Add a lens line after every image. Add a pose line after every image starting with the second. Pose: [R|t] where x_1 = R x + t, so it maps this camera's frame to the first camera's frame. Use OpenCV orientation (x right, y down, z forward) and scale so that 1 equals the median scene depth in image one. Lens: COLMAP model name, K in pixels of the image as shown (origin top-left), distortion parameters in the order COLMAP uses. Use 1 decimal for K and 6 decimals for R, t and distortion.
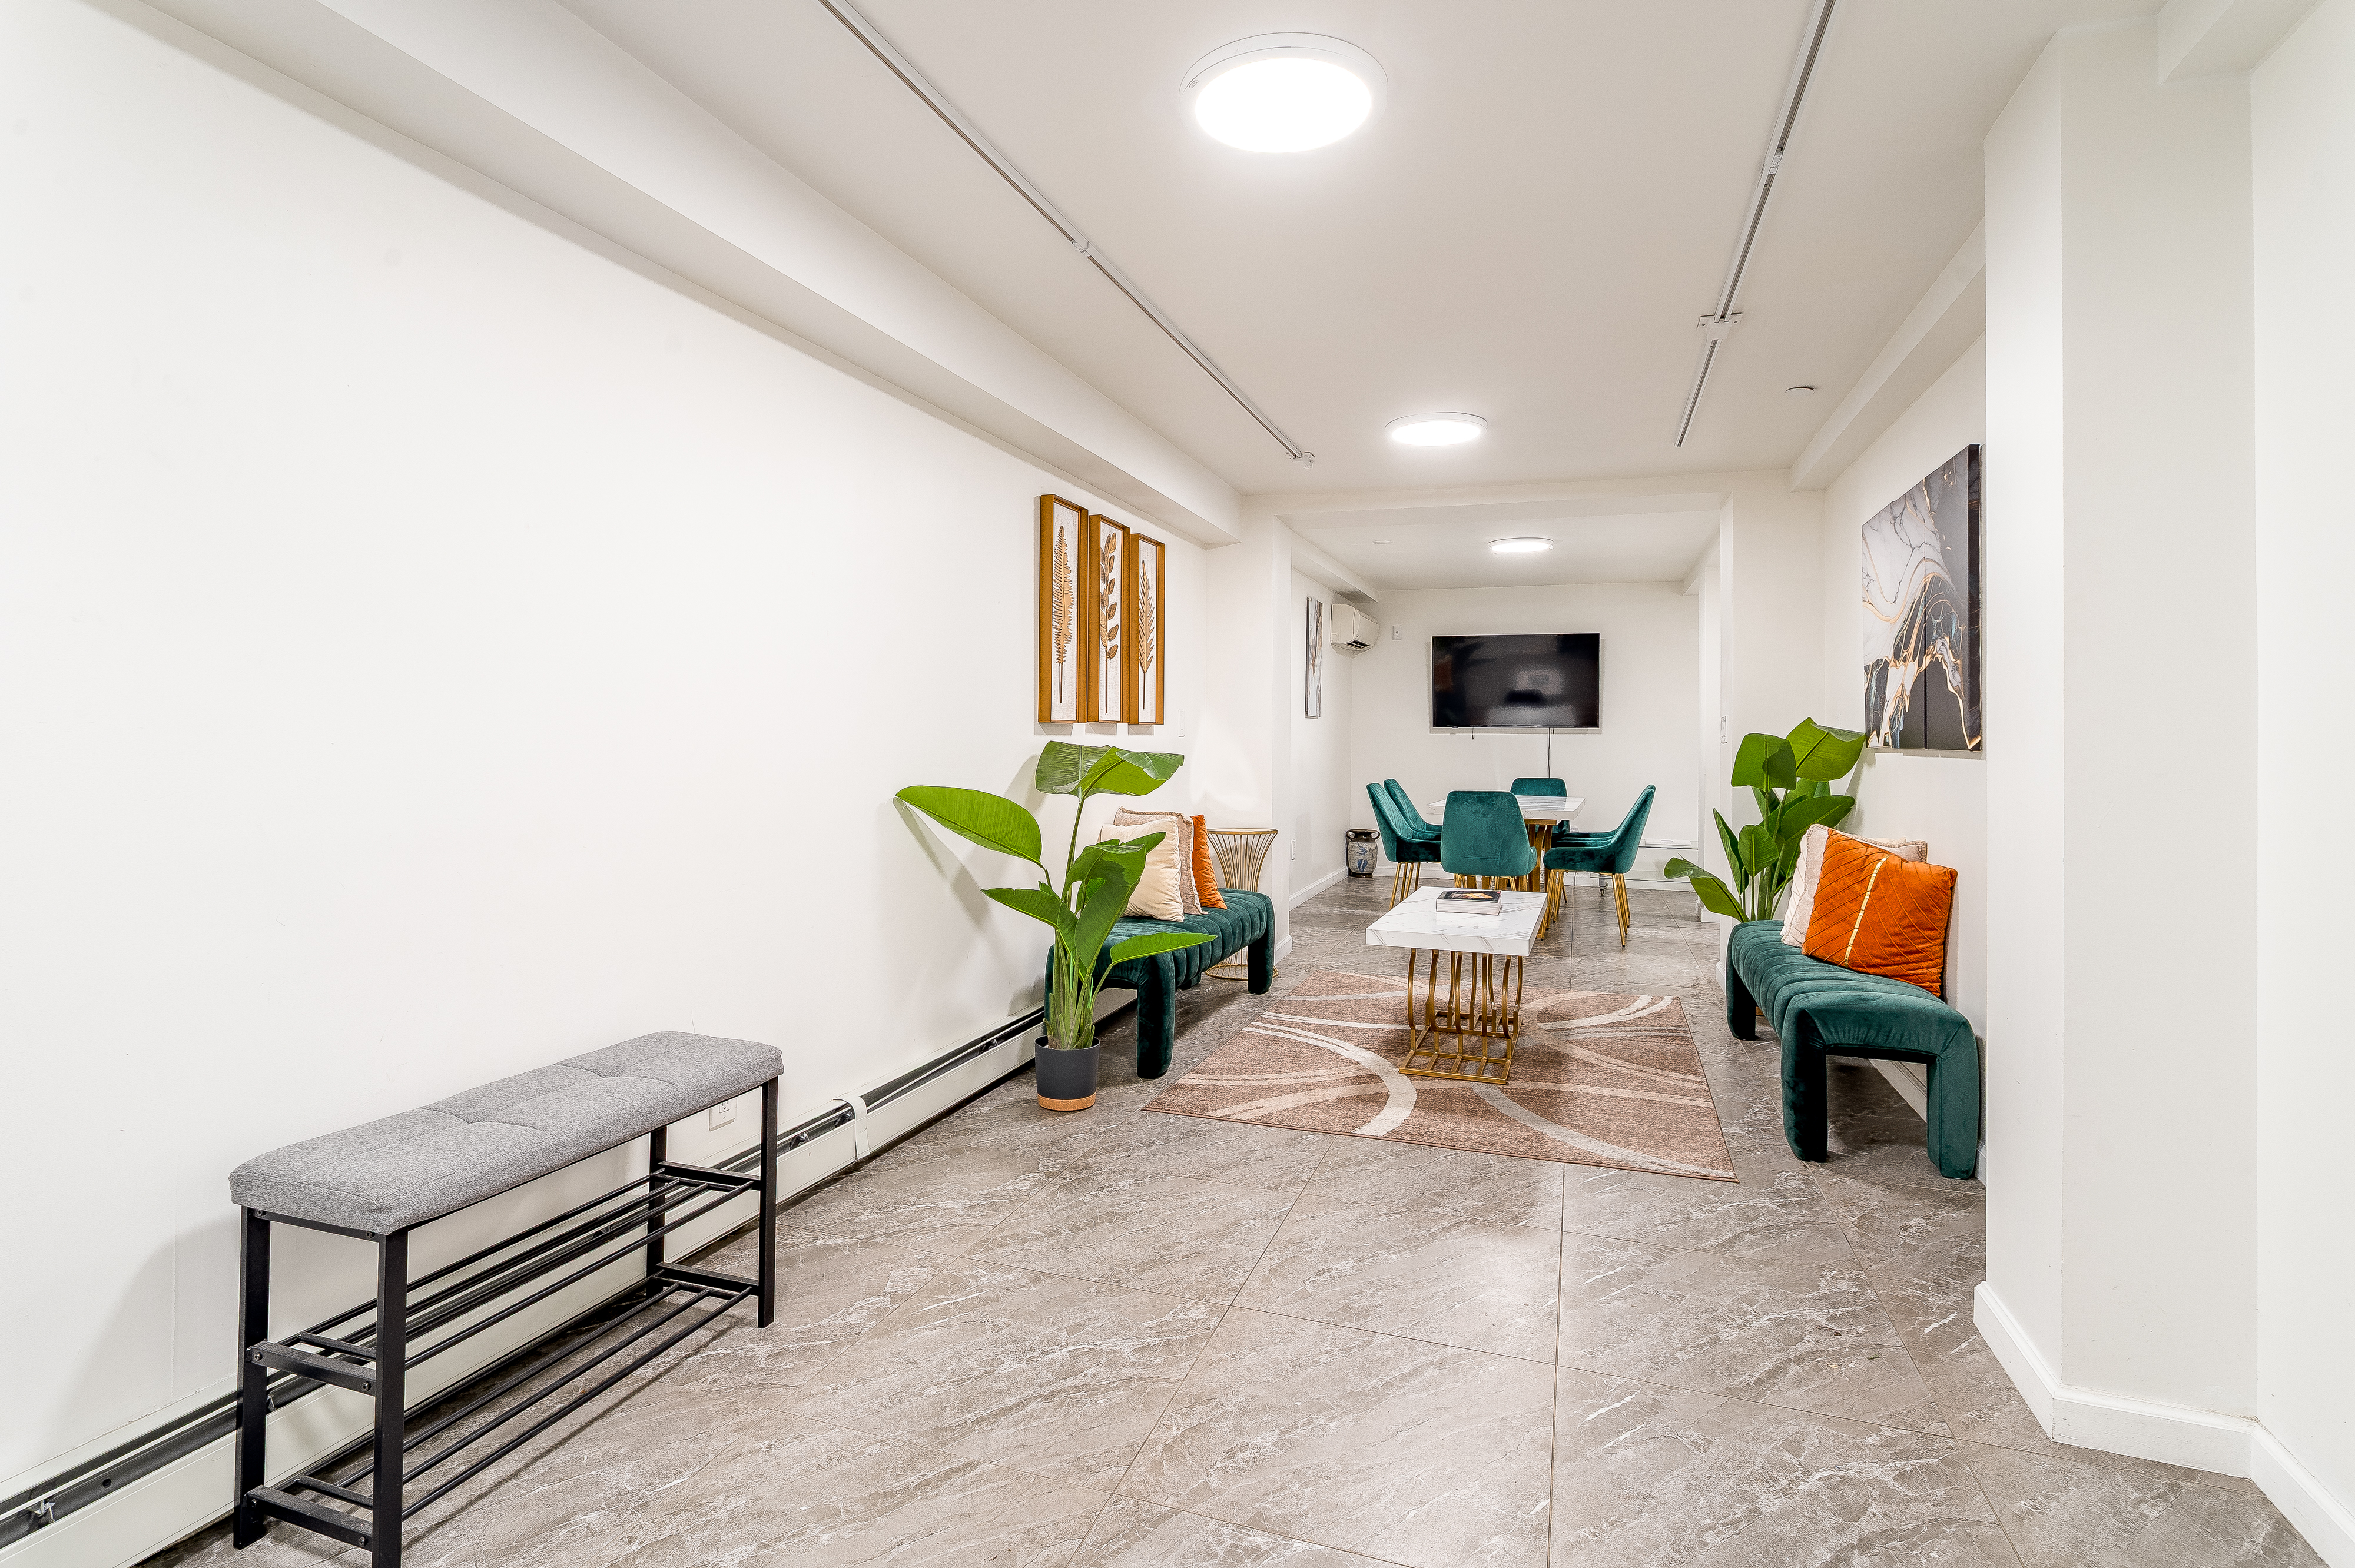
lens RADIAL K [[1160.7, 0, 1176.4], [0, 1160.7, 723.4], [0, 0, 1]] dist [-0.048837, 0.000046]
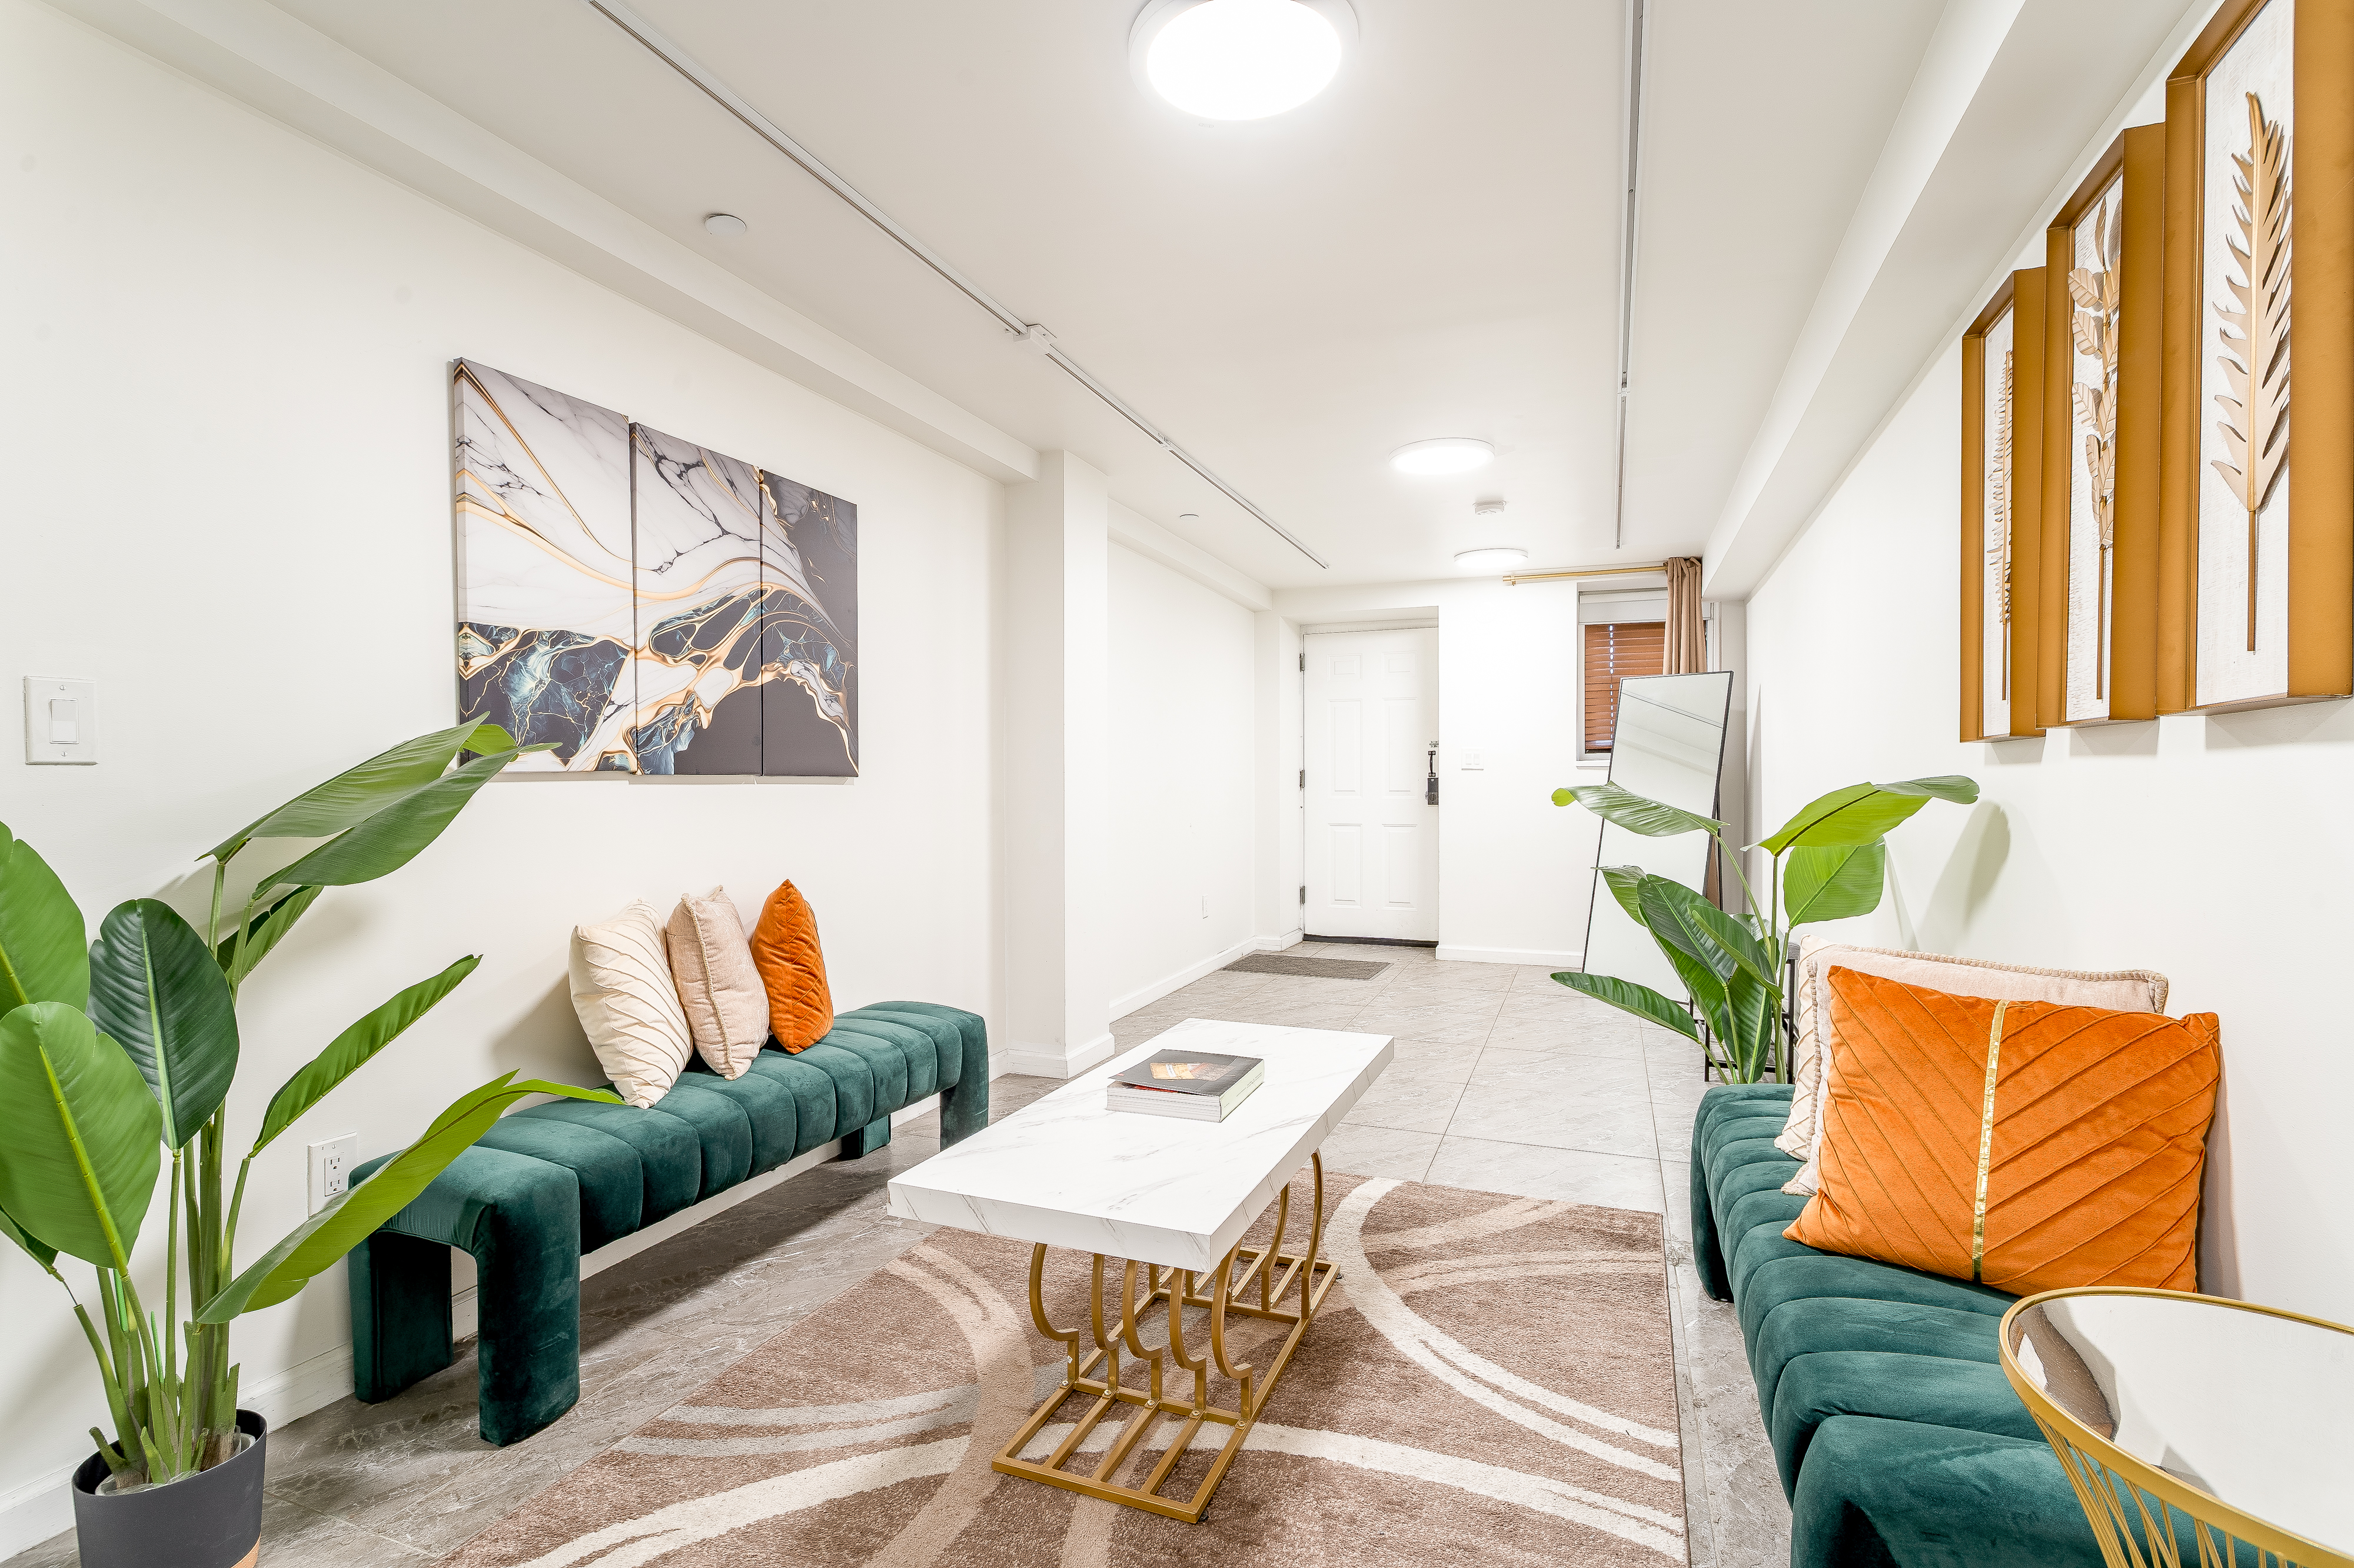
lens RADIAL K [[1113.2, 0, 1167.5], [0, 1113.2, 795.9], [0, 0, 1]] dist [-0.001235, -0.000090]
pose [[-0.999163, -0.011547, 0.039249, 0.255369], [-0.011531, 0.999933, 0.000634, 0.028785], [-0.039254, 0.000181, -0.999229, 1.549827]]
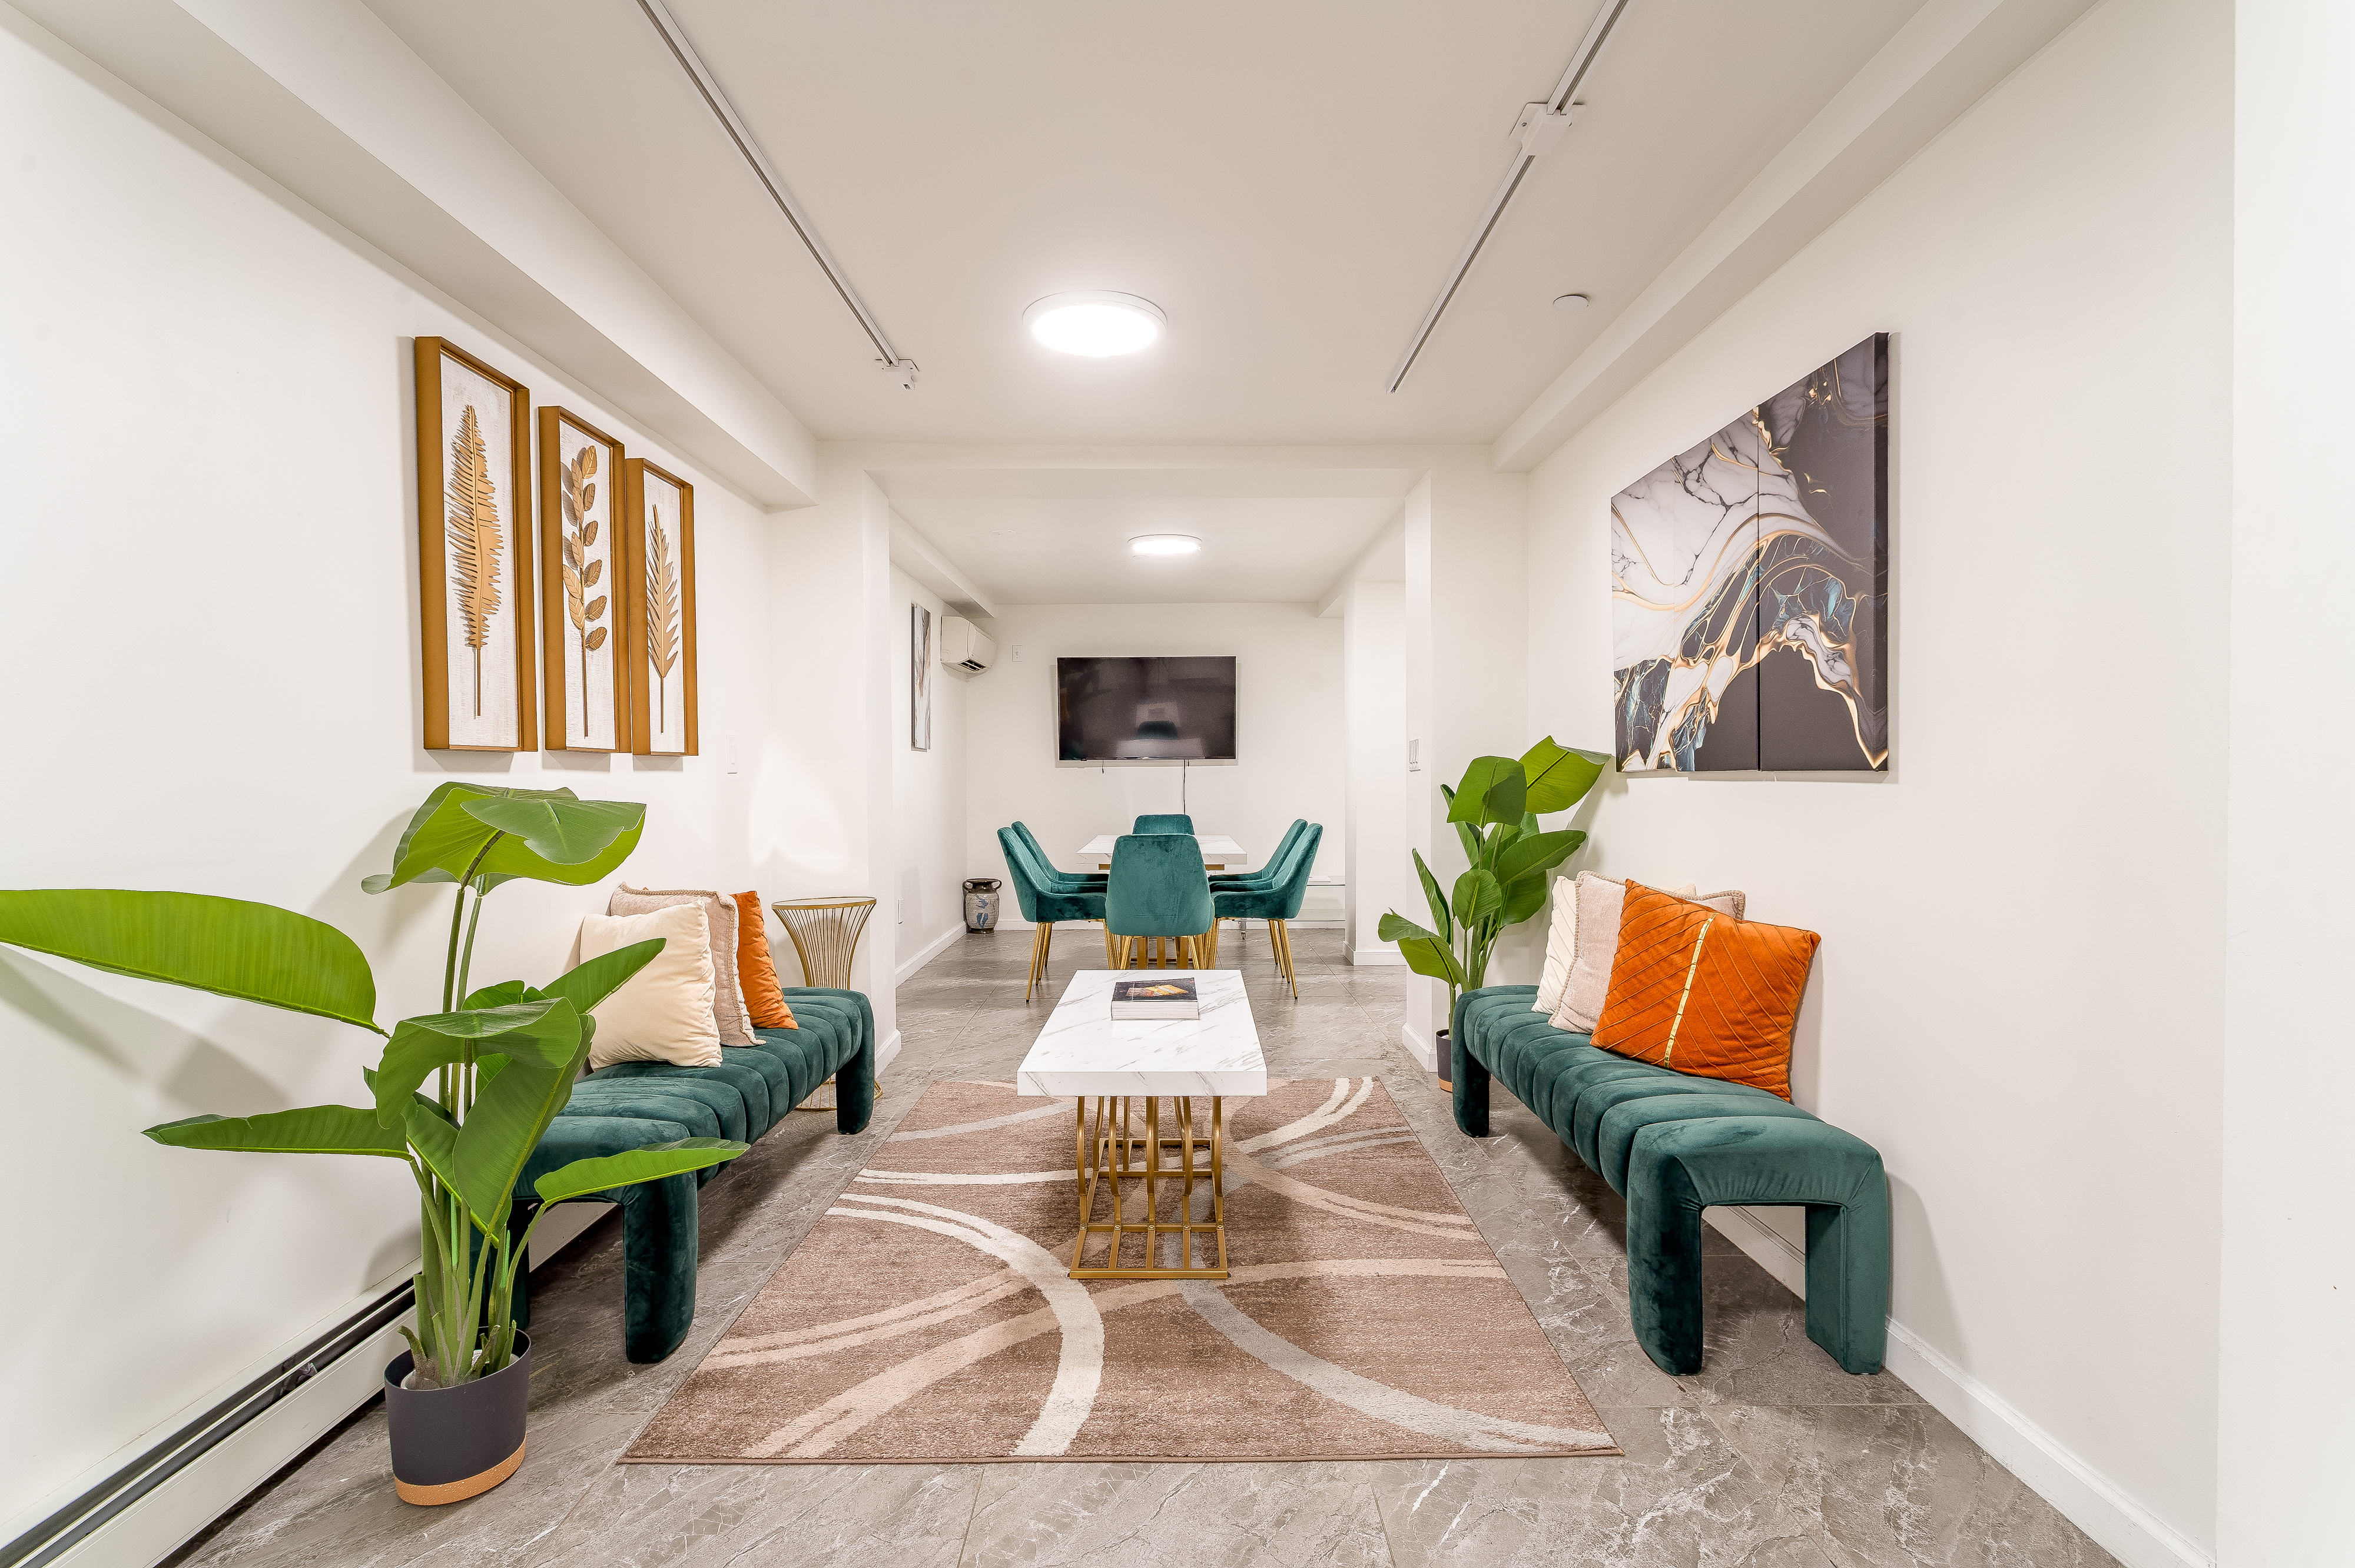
lens RADIAL K [[1113.6, 0, 1168.0], [0, 1113.6, 795.9], [0, 0, 1]] dist [-0.001235, -0.000090]
pose [[0.943936, -0.023134, 0.329318, 0.040452], [0.013129, 0.999383, 0.032572, 0.008462], [-0.329869, -0.026422, 0.943657, 0.361463]]
